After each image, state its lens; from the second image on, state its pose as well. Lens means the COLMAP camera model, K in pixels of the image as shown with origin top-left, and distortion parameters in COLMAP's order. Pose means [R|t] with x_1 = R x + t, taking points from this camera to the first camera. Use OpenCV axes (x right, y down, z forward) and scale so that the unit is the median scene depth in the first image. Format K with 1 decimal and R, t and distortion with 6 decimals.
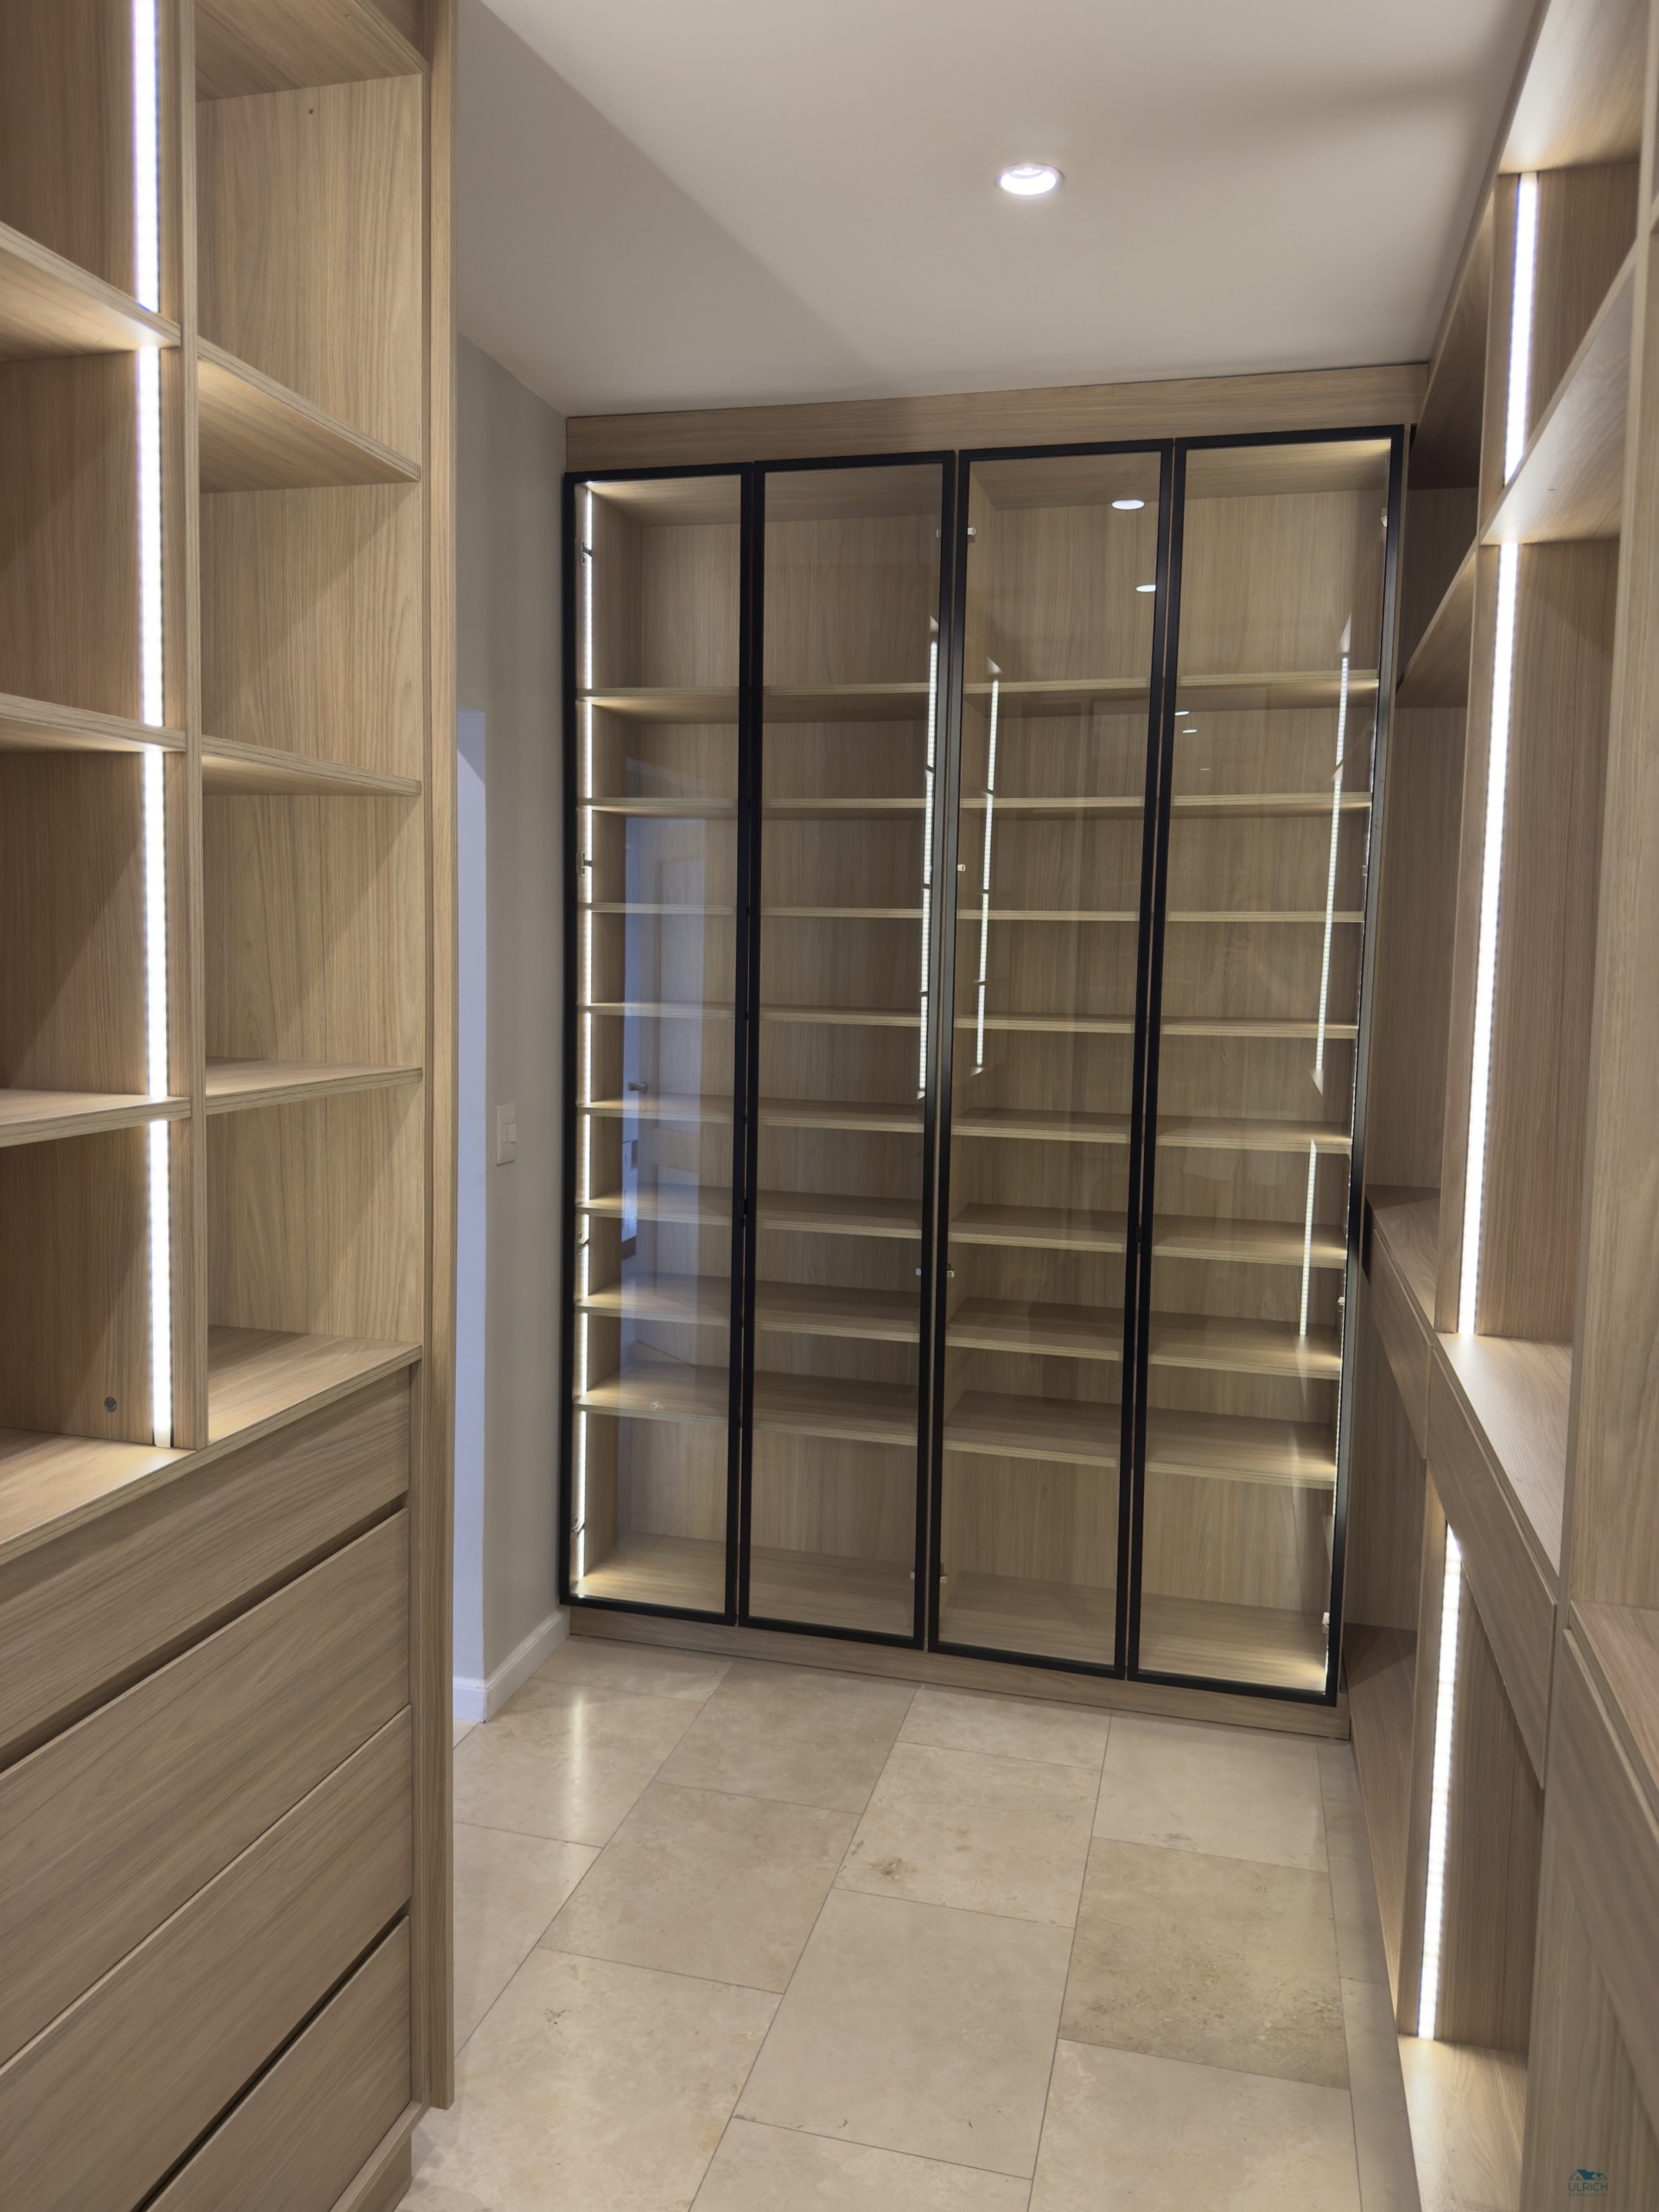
lens RADIAL K [[1583.4, 0, 787.5], [0, 1583.4, 1044.8], [0, 0, 1]] dist [0.088842, -0.105011]
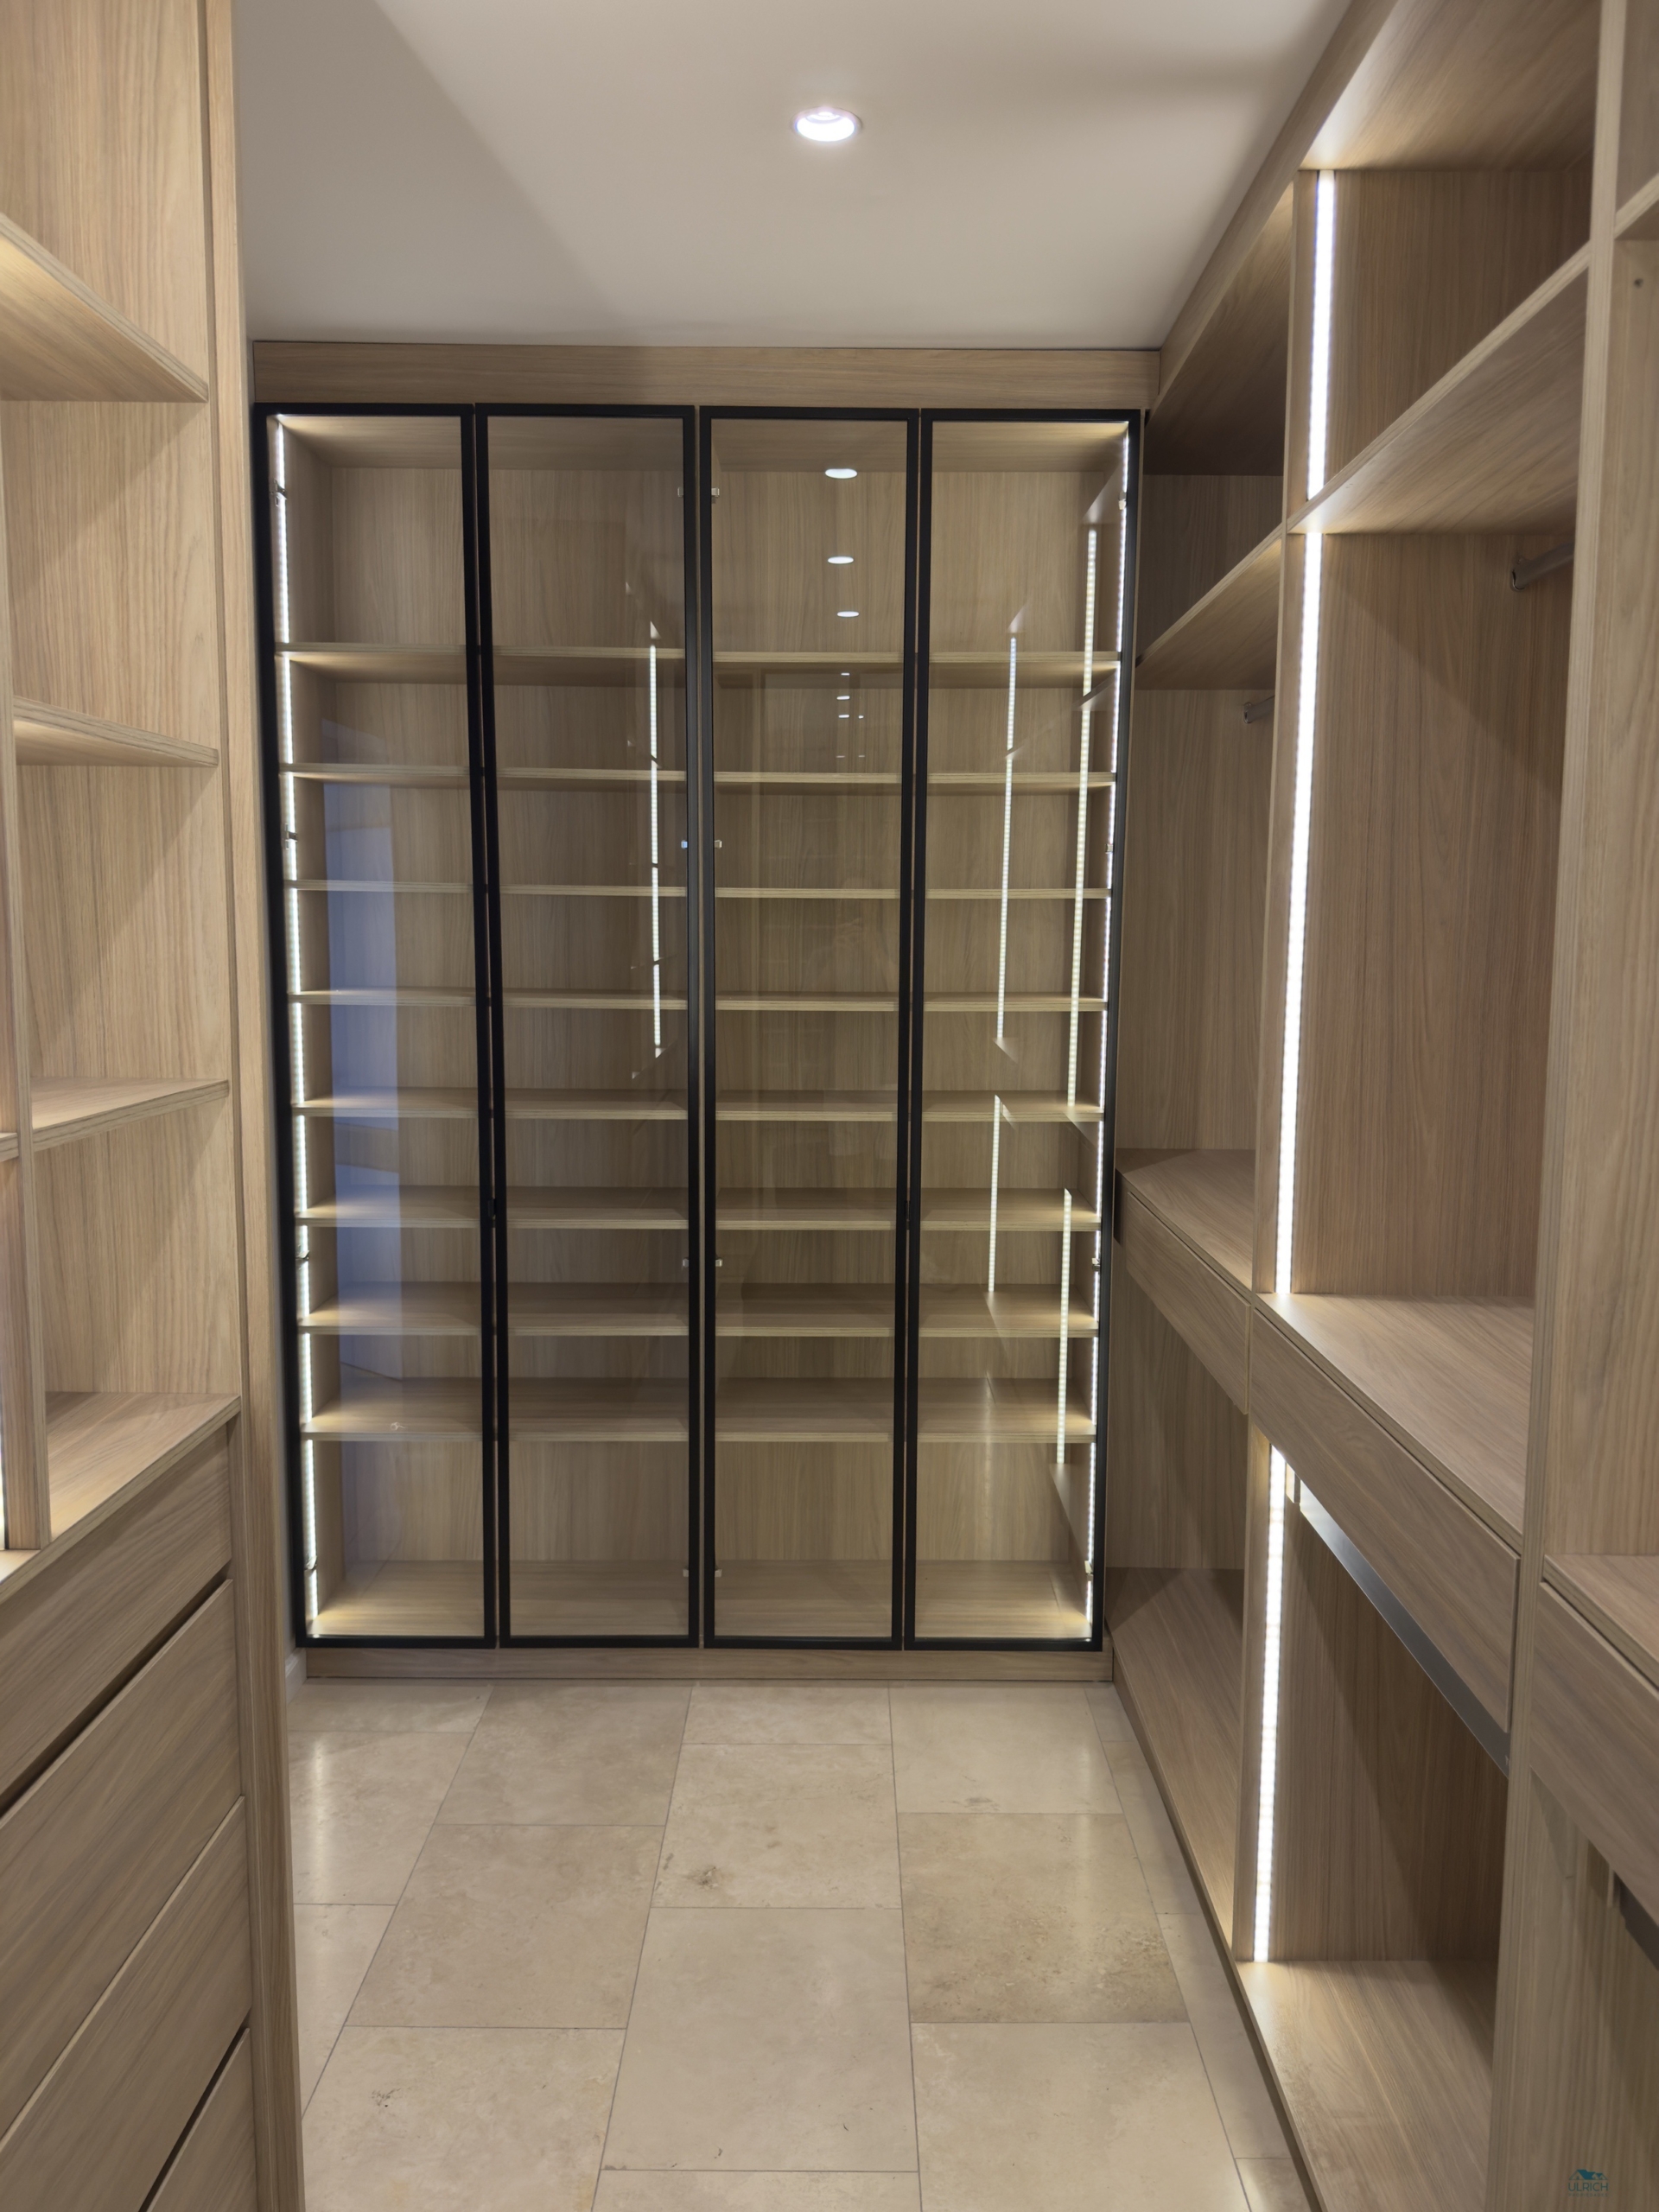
lens RADIAL K [[1583.4, 0, 693.0], [0, 1583.4, 1054.5], [0, 0, 1]] dist [0.088842, -0.105011]
pose [[0.967346, -0.036261, 0.250851, -0.172506], [0.028770, 0.999026, 0.033465, -0.018441], [-0.251820, -0.025156, 0.967447, 0.074257]]
